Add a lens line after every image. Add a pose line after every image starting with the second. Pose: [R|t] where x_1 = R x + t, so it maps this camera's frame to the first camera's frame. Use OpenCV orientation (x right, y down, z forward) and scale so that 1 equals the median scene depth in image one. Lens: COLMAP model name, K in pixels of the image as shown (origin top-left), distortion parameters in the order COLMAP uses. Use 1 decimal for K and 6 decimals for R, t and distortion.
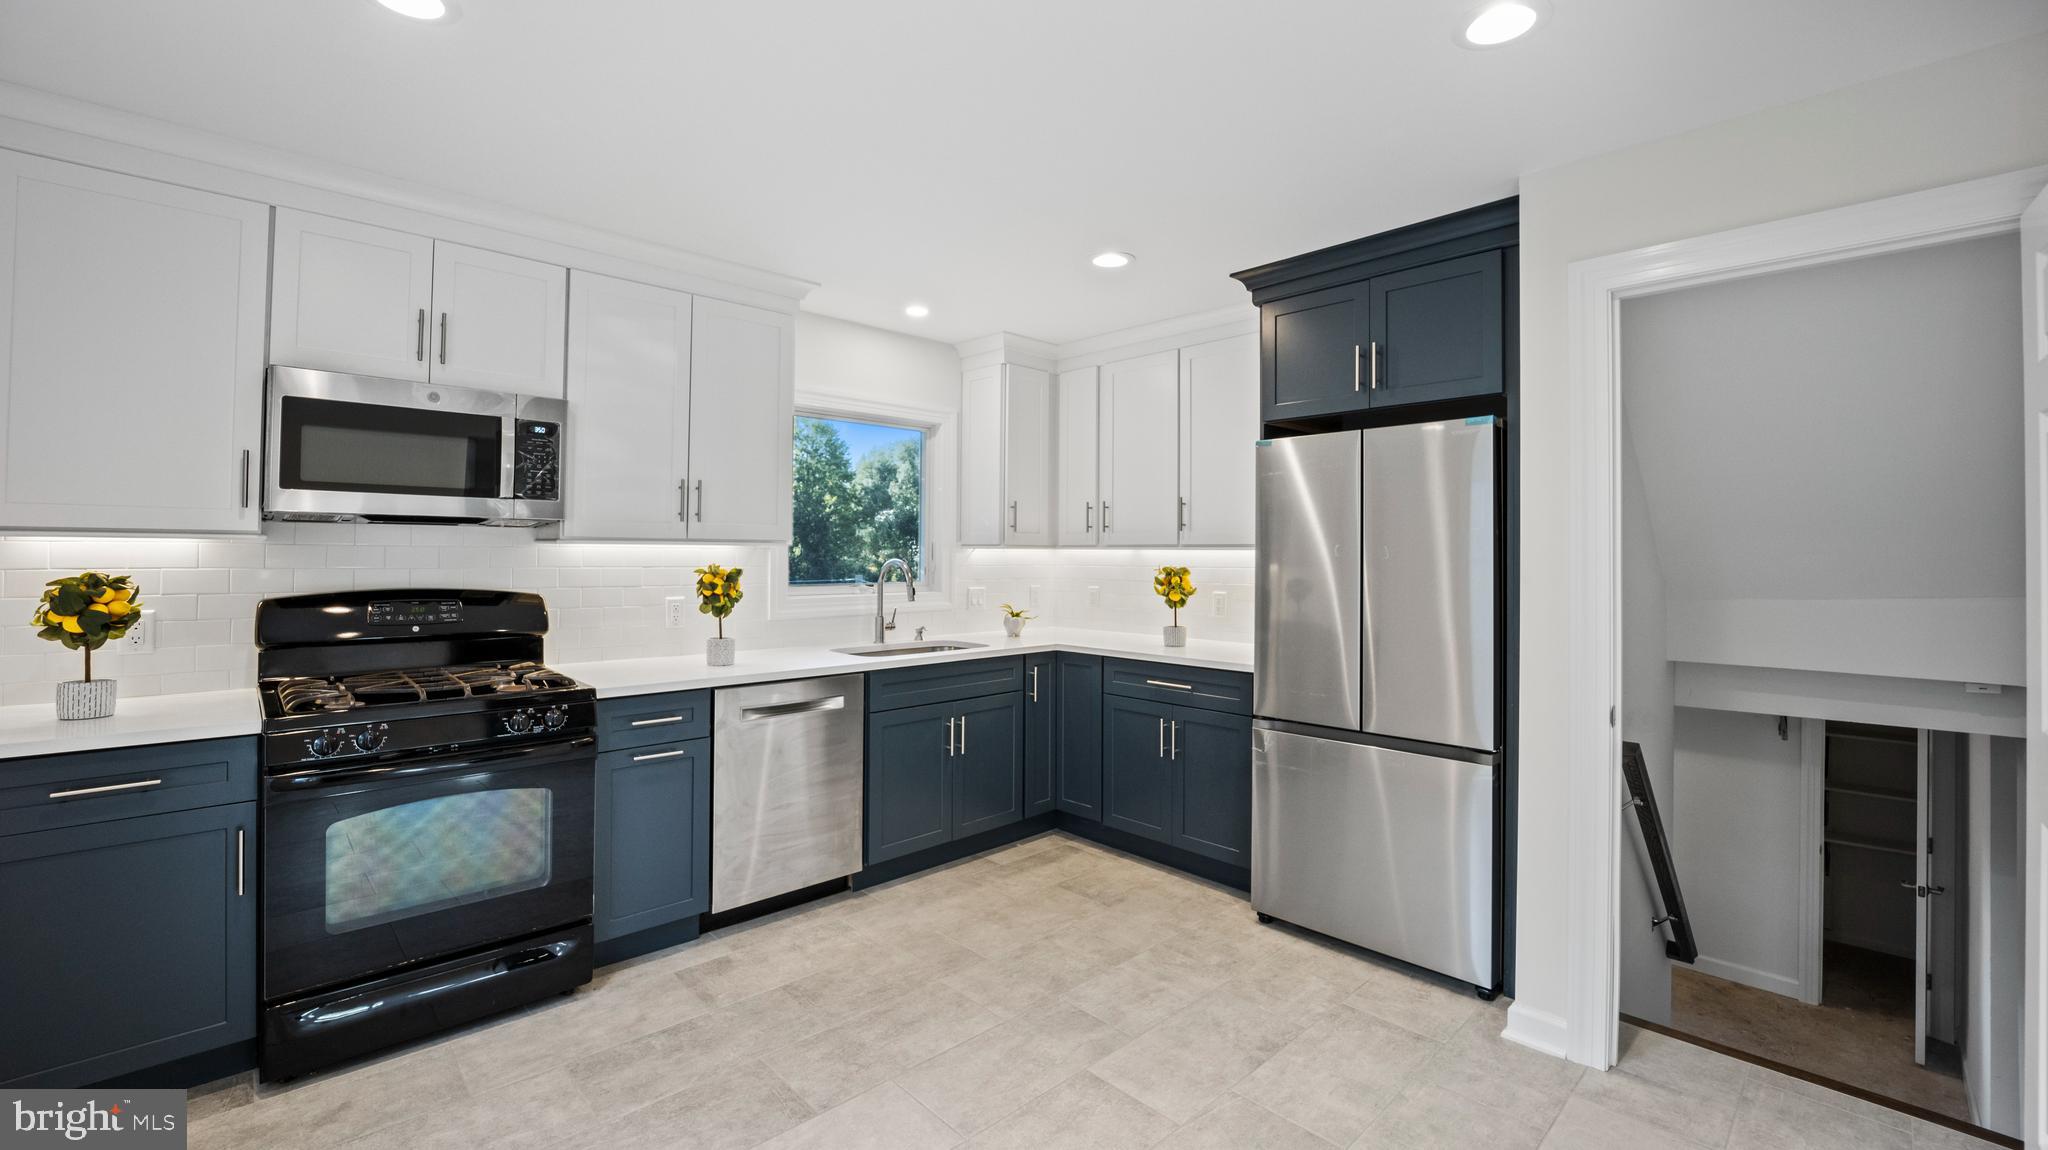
lens RADIAL K [[832.6, 0, 1012.9], [0, 832.6, 544.4], [0, 0, 1]] dist [-0.028713, 0.001743]
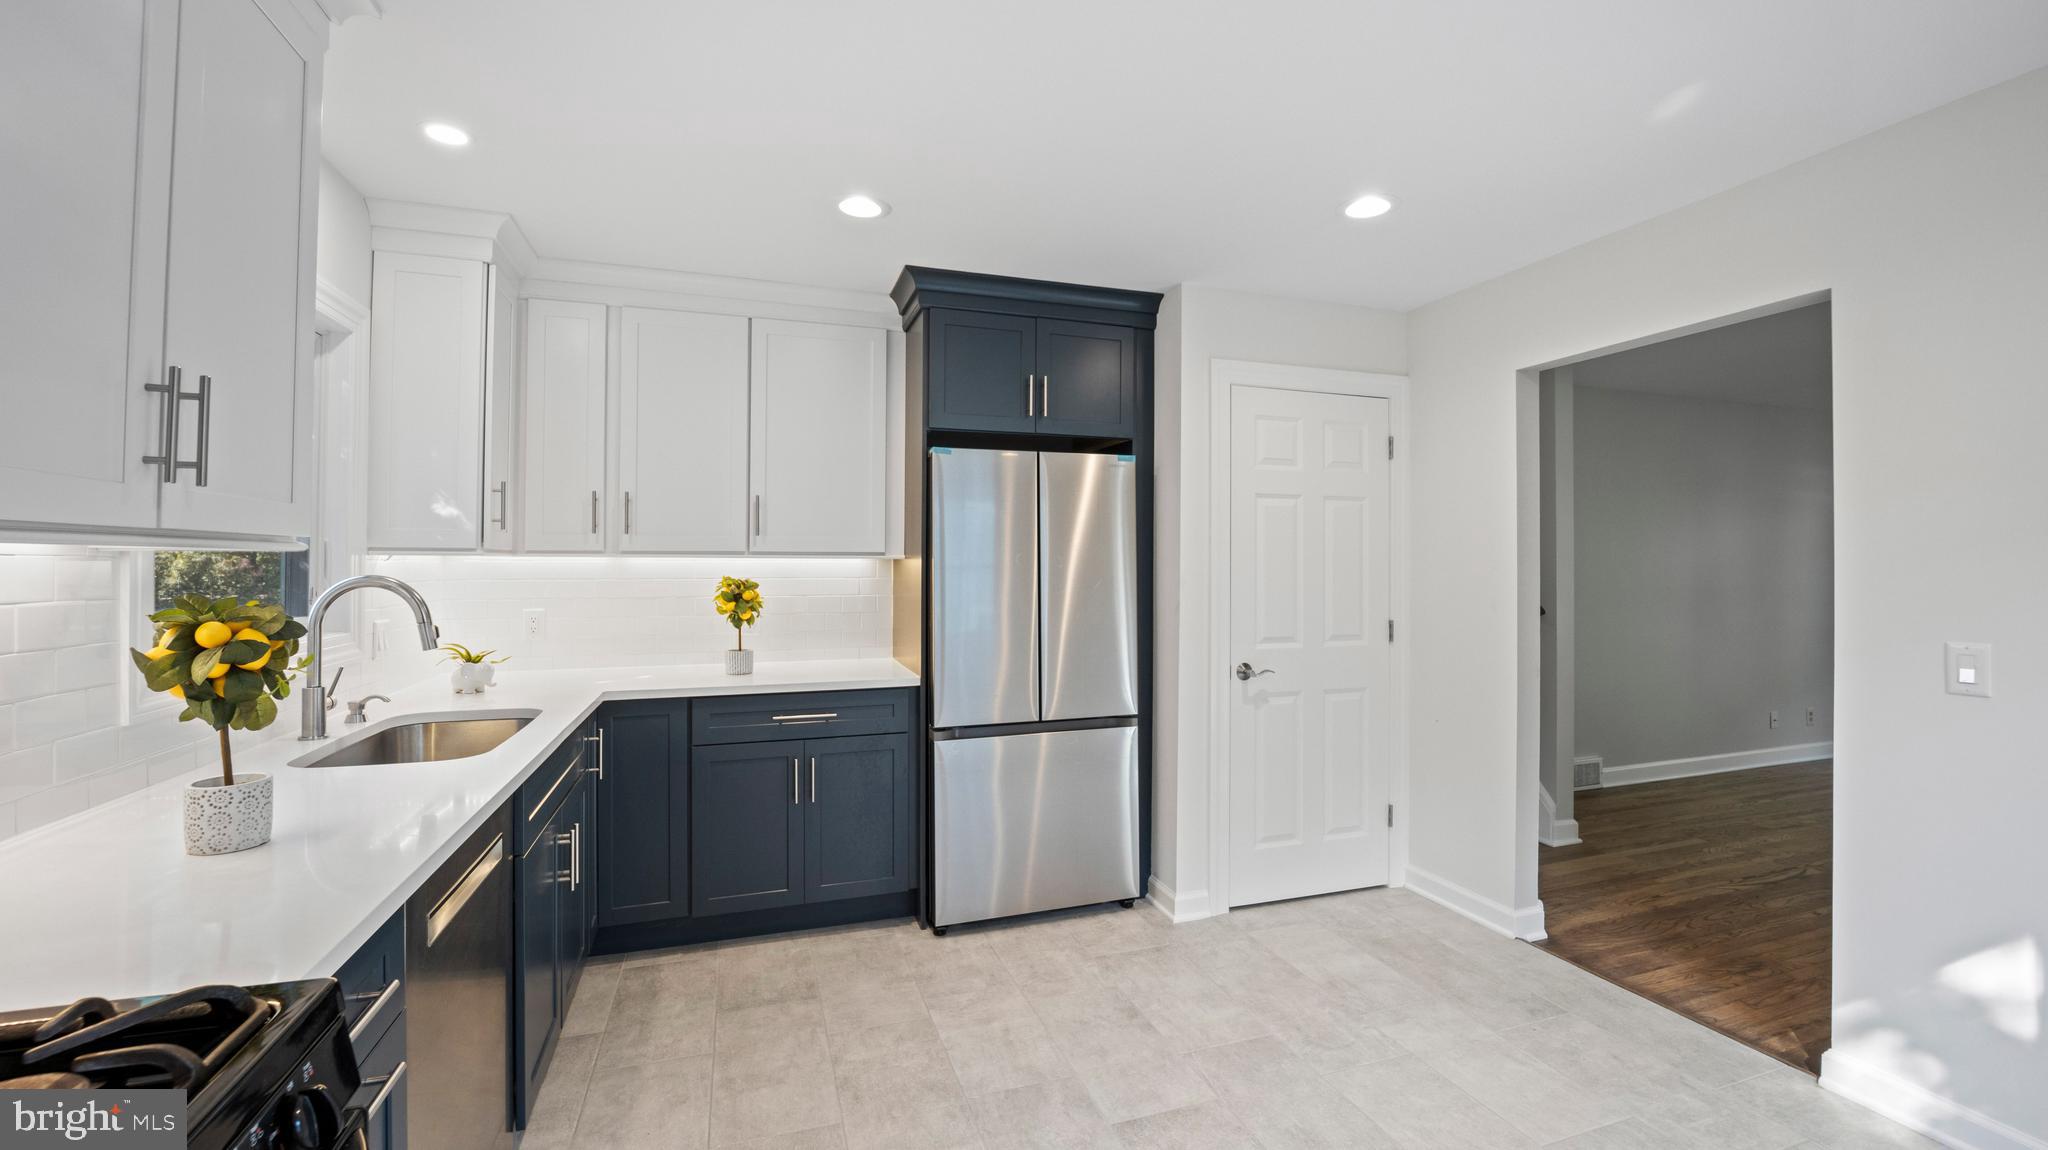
lens RADIAL K [[832.6, 0, 1024.9], [0, 832.6, 556.6], [0, 0, 1]] dist [-0.028713, 0.001743]
pose [[0.415295, 0.002378, 0.909684, -0.600770], [-0.010057, 0.999947, 0.001977, 0.001346], [-0.909631, -0.009970, 0.415297, 0.541353]]
